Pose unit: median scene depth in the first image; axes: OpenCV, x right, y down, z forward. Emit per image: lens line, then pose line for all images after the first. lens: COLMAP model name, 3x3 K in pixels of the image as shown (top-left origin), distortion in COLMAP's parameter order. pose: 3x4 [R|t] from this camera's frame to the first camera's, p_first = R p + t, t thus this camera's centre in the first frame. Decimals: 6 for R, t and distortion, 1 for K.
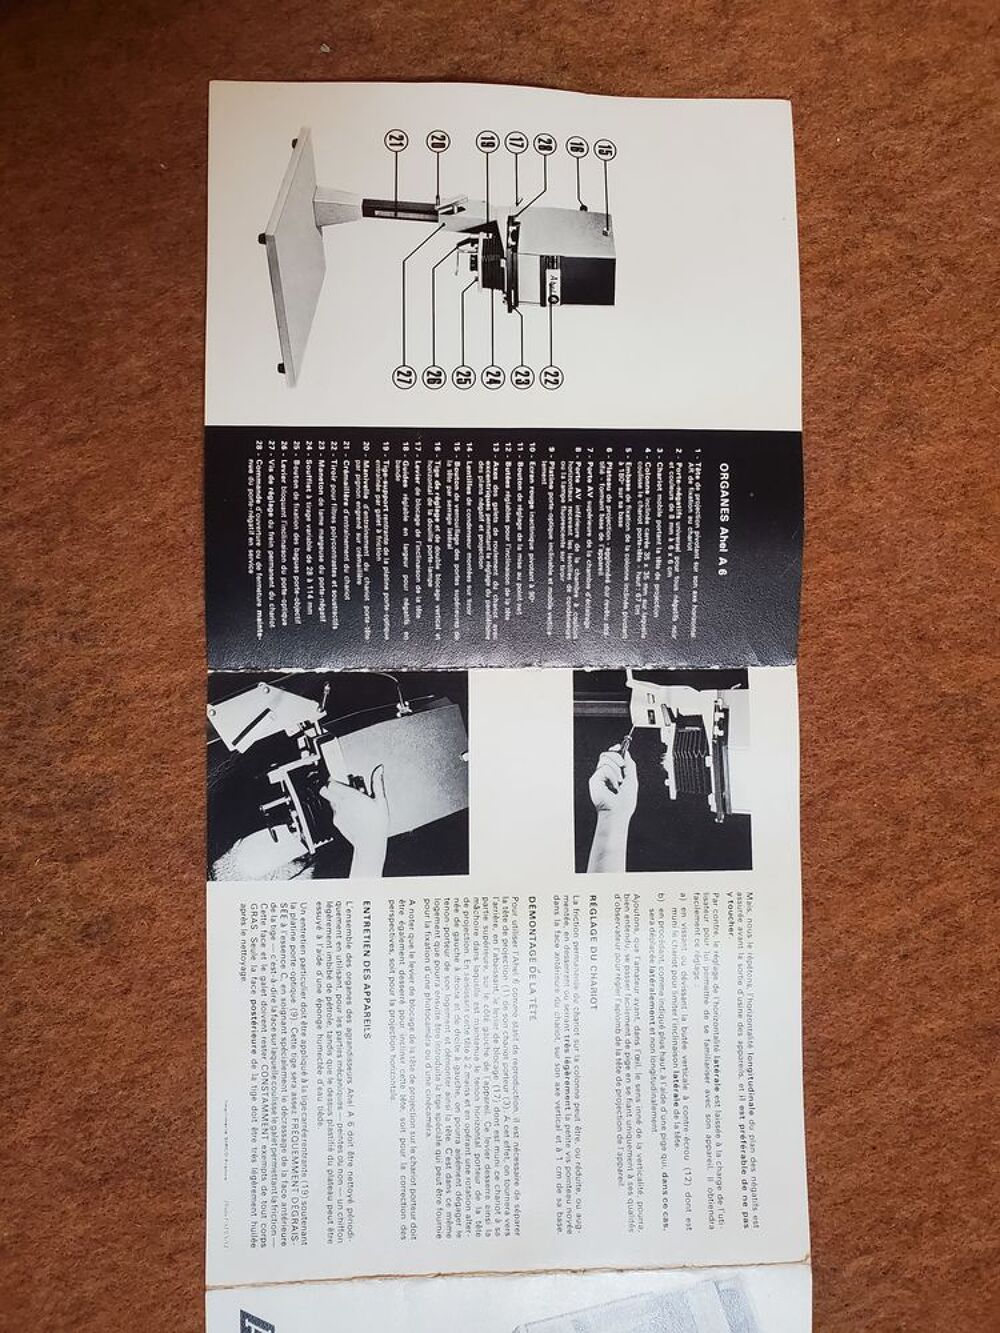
lens RADIAL K [[1047.5, 0, 499.6], [0, 1047.5, 669.1], [0, 0, 1]] dist [-0.025453, 0.045470]
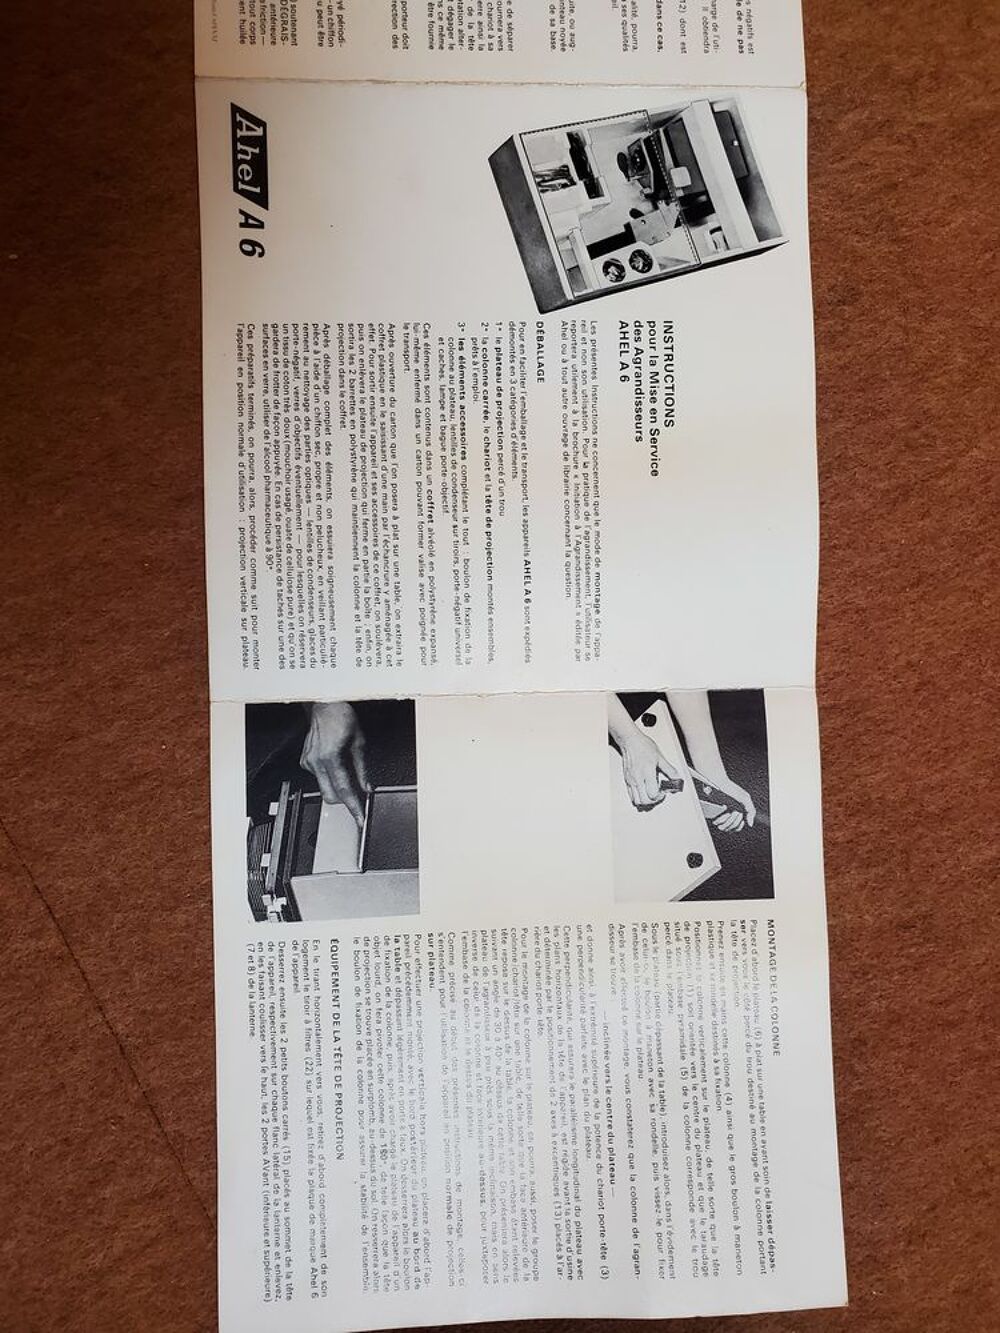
lens RADIAL K [[1047.5, 0, 503.7], [0, 1047.5, 668.3], [0, 0, 1]] dist [-0.025453, 0.045470]
pose [[0.999830, -0.014161, 0.011794, -0.009409], [0.013966, 0.999766, 0.016513, 1.109369], [-0.012026, -0.016345, 0.999794, 0.002112]]
